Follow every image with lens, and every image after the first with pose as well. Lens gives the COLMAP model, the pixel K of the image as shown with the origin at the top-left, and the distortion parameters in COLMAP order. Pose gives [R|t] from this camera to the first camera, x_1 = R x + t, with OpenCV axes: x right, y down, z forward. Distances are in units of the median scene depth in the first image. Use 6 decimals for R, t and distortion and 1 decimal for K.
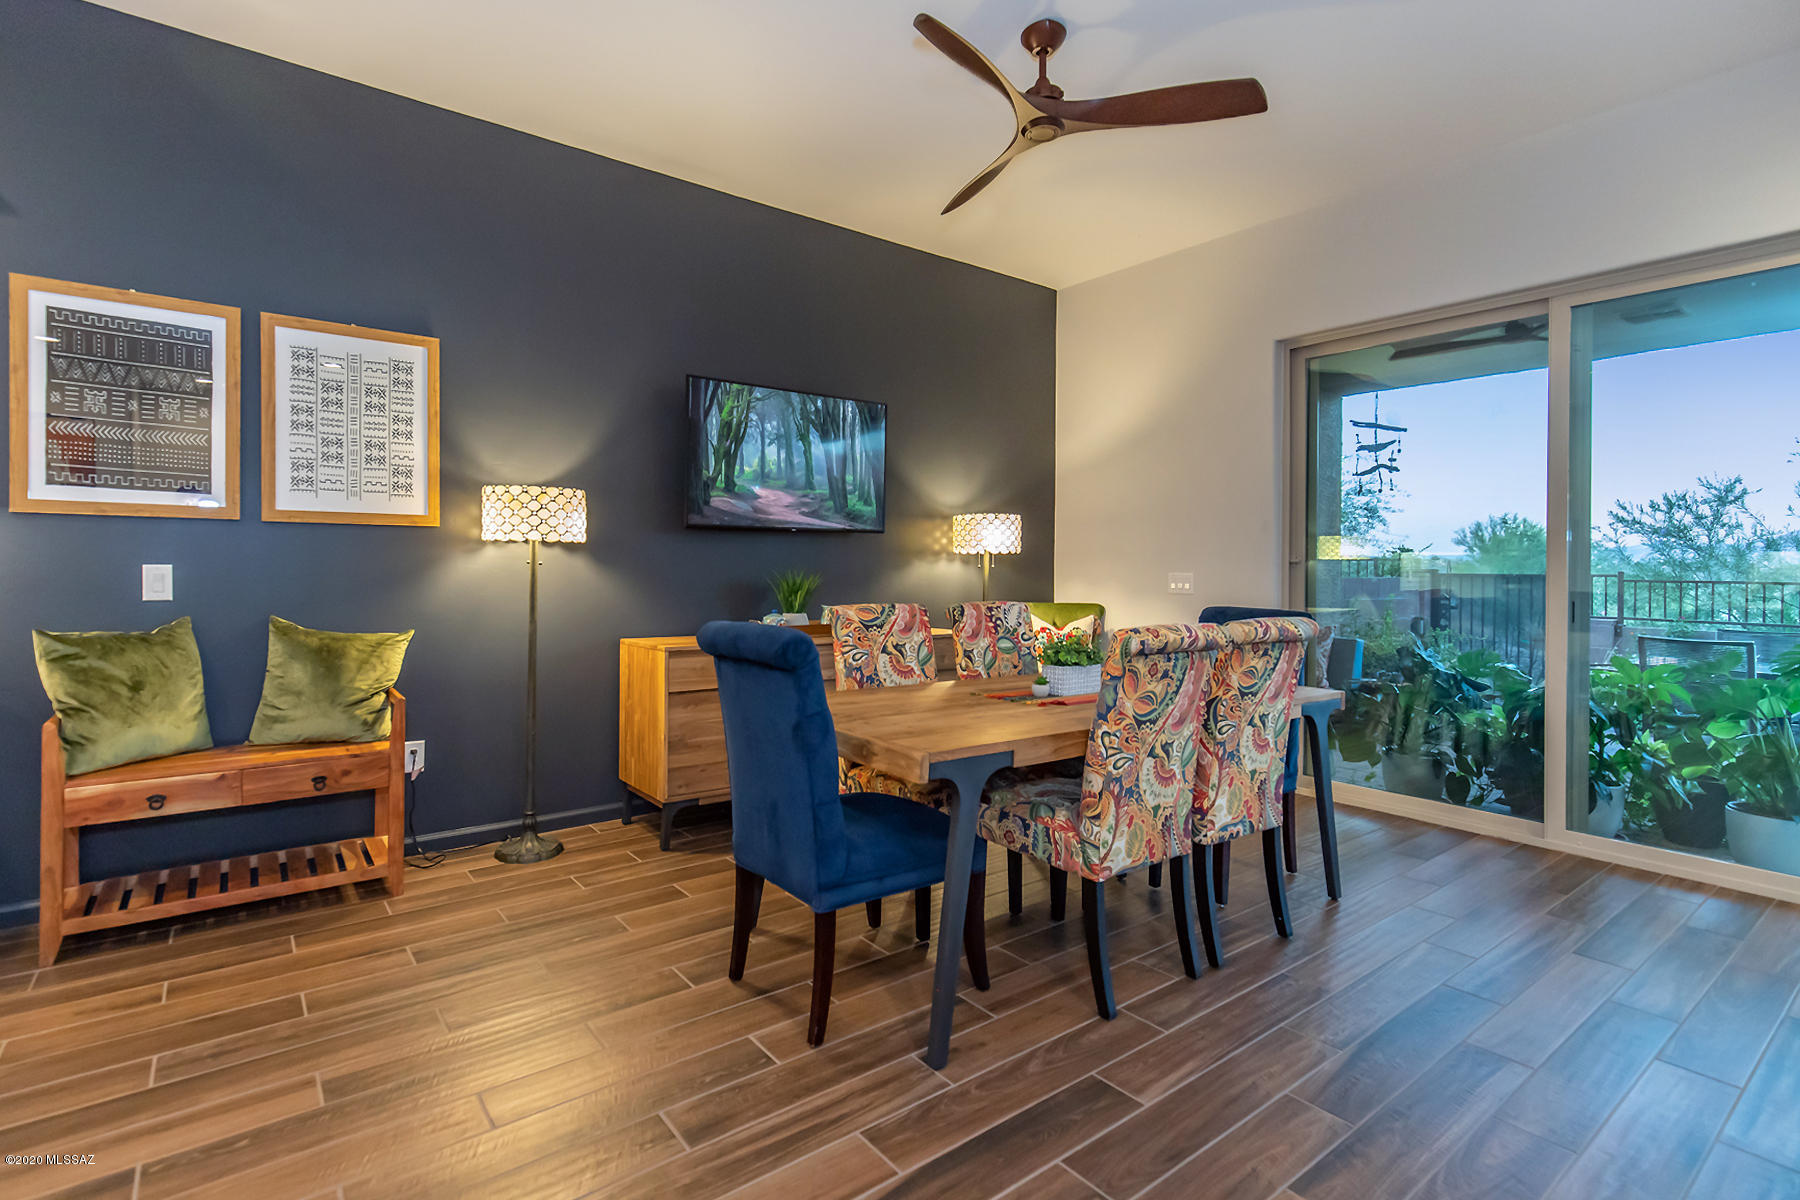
lens RADIAL K [[853.6, 0, 870.2], [0, 853.6, 560.3], [0, 0, 1]] dist [-0.005152, -0.000911]
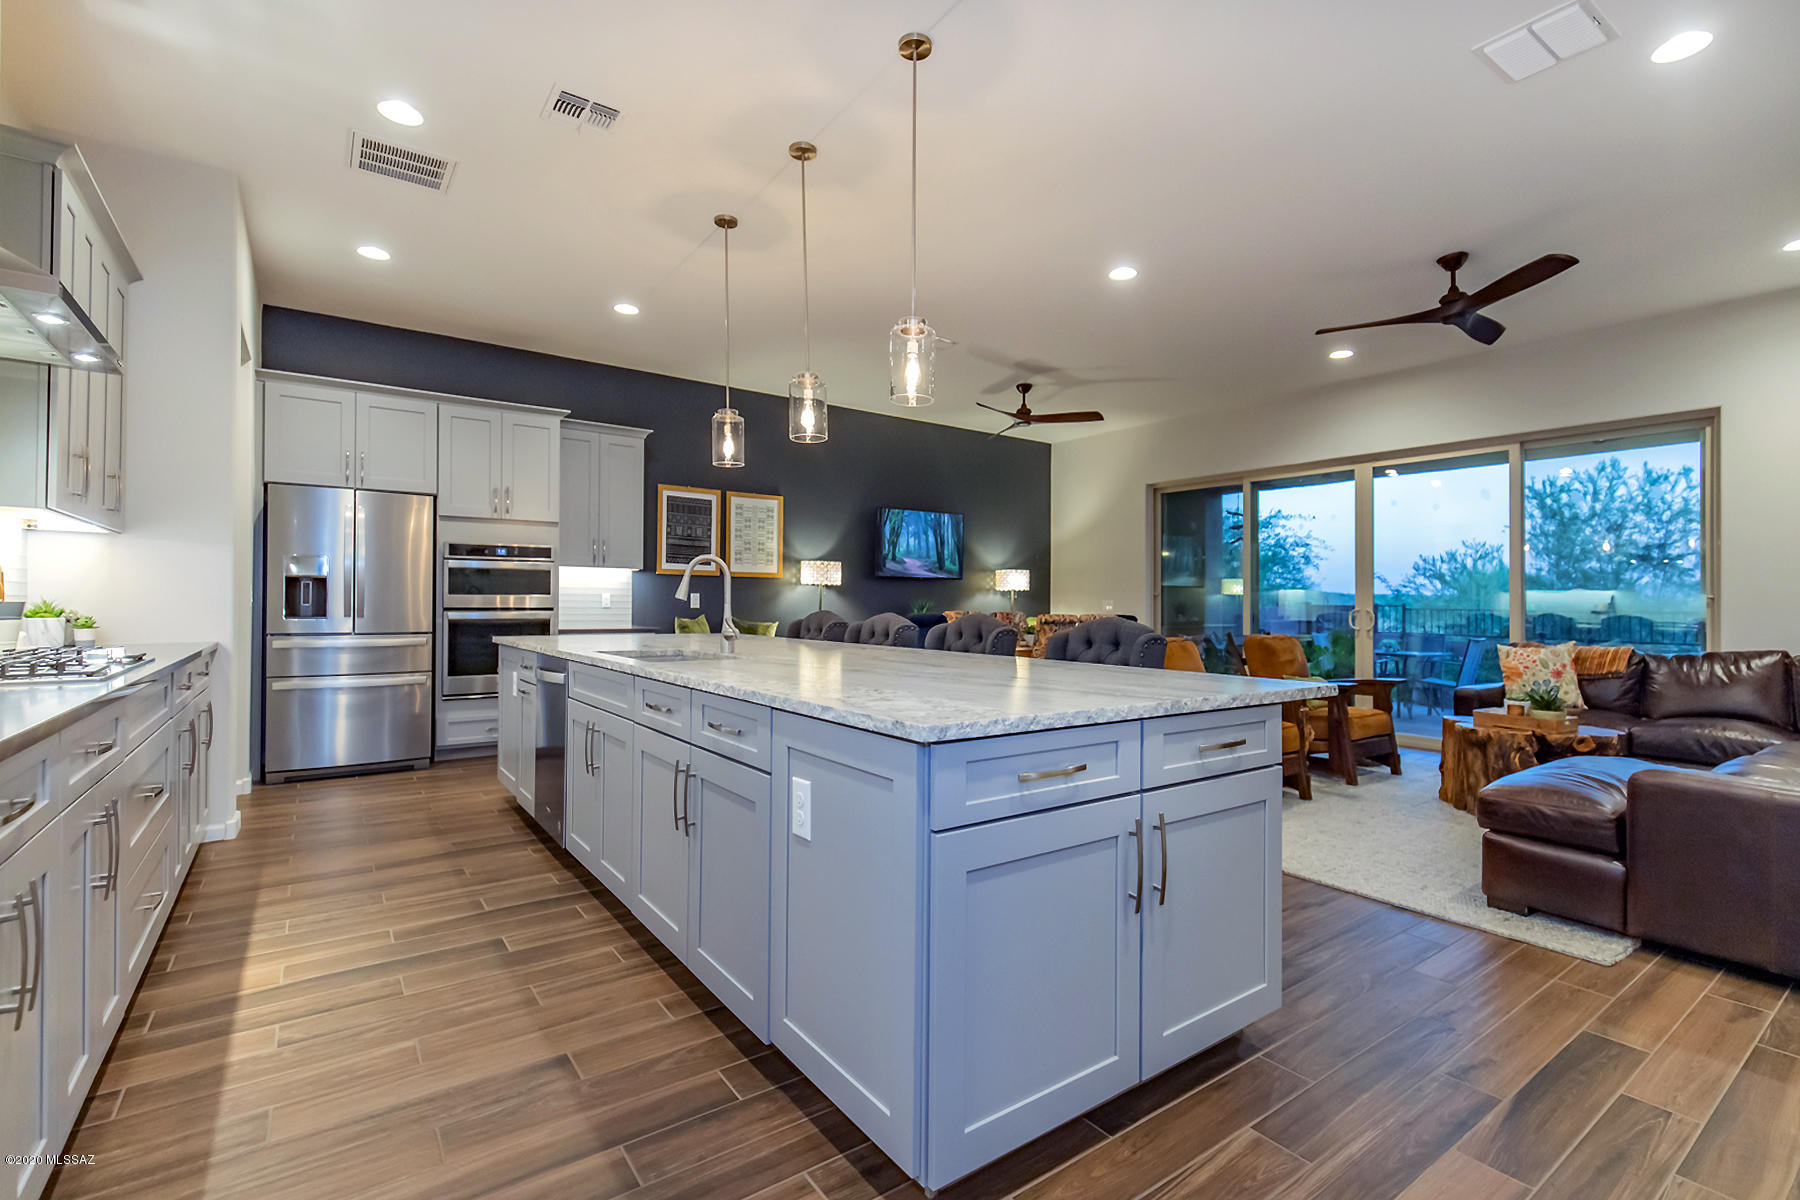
lens RADIAL K [[882.4, 0, 866.9], [0, 882.4, 598.5], [0, 0, 1]] dist [0.001312, 0.000032]
pose [[0.999991, 0.002778, 0.003327, -0.278764], [-0.002783, 0.999995, 0.001496, 0.011649], [-0.003323, -0.001505, 0.999993, -1.366055]]
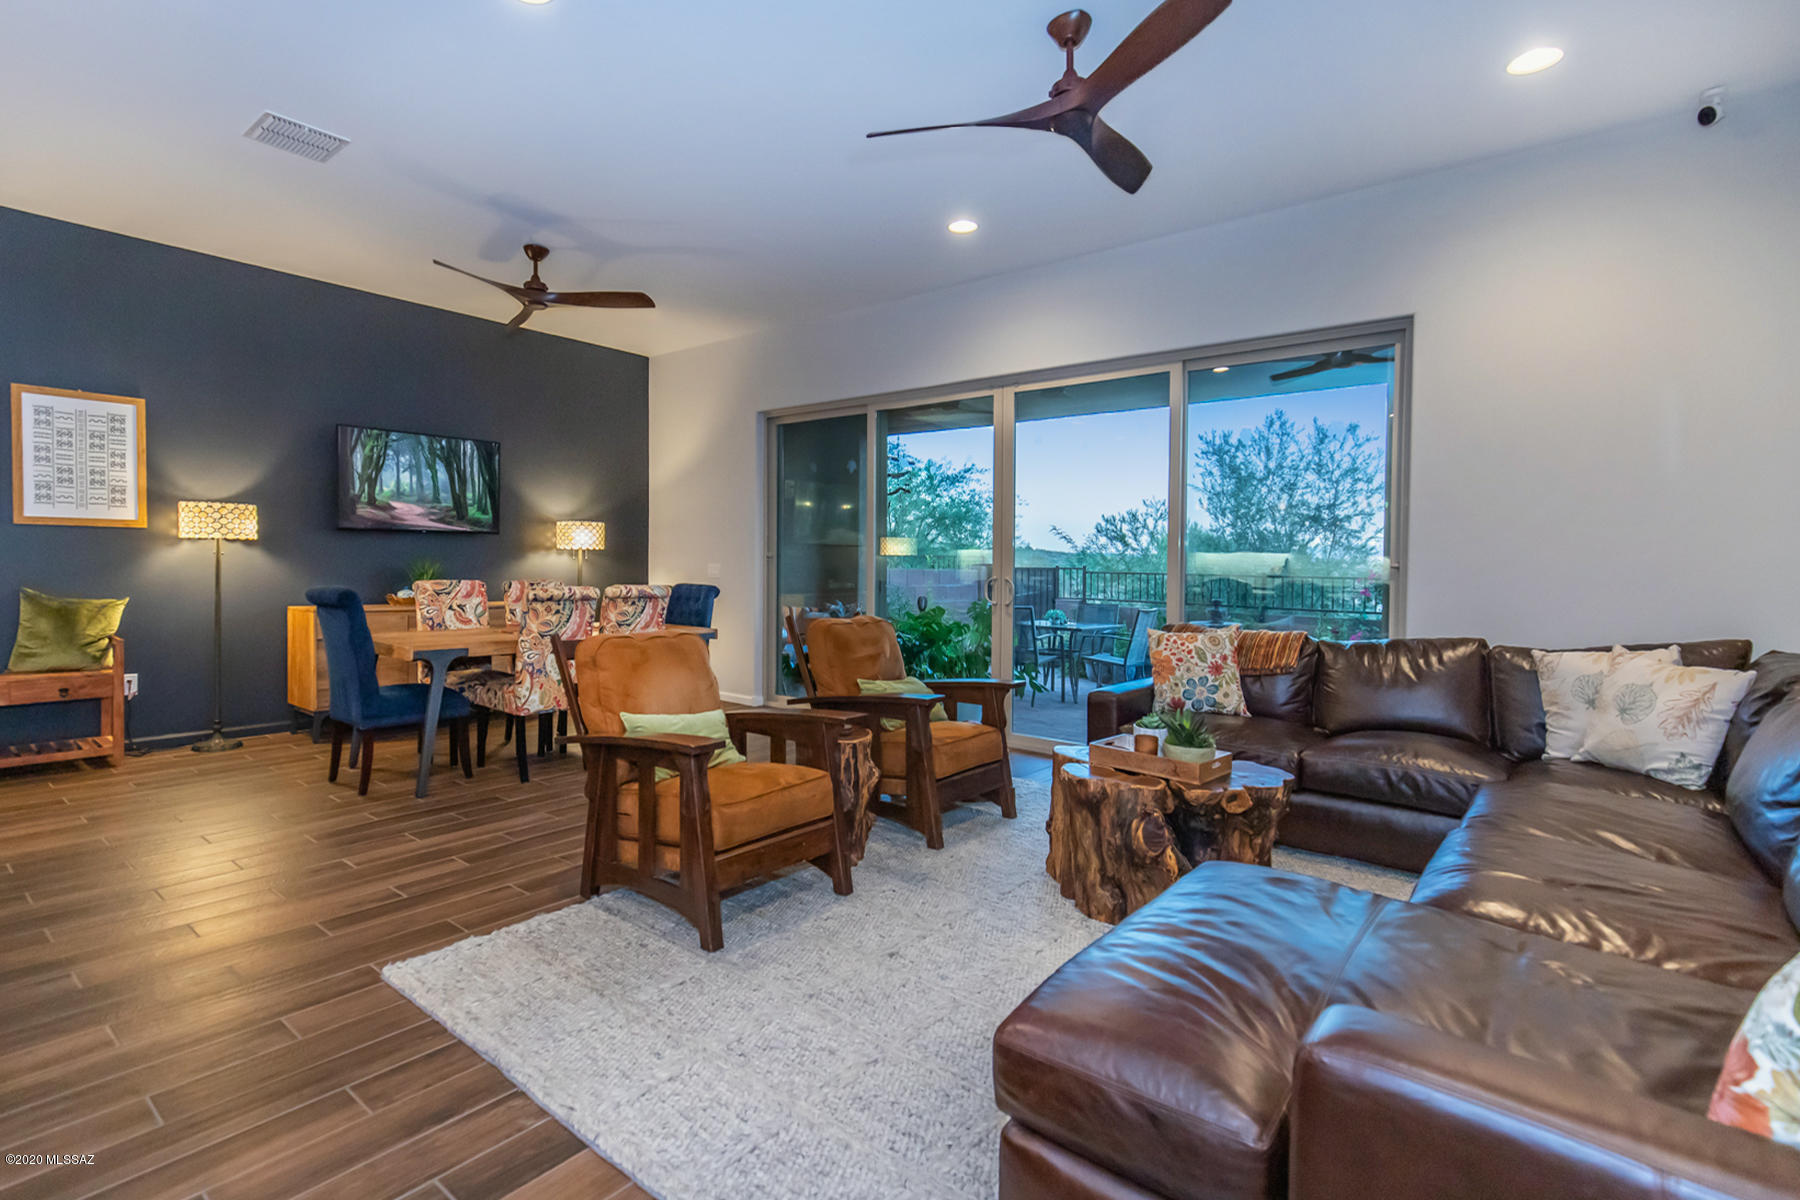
lens RADIAL K [[857.5, 0, 807.4], [0, 857.5, 580.2], [0, 0, 1]] dist [-0.012827, 0.001299]
pose [[0.981231, 0.002570, 0.192821, 0.327267], [-0.008455, 0.999523, 0.029703, -0.002432], [-0.192652, -0.030776, 0.980784, -0.657518]]
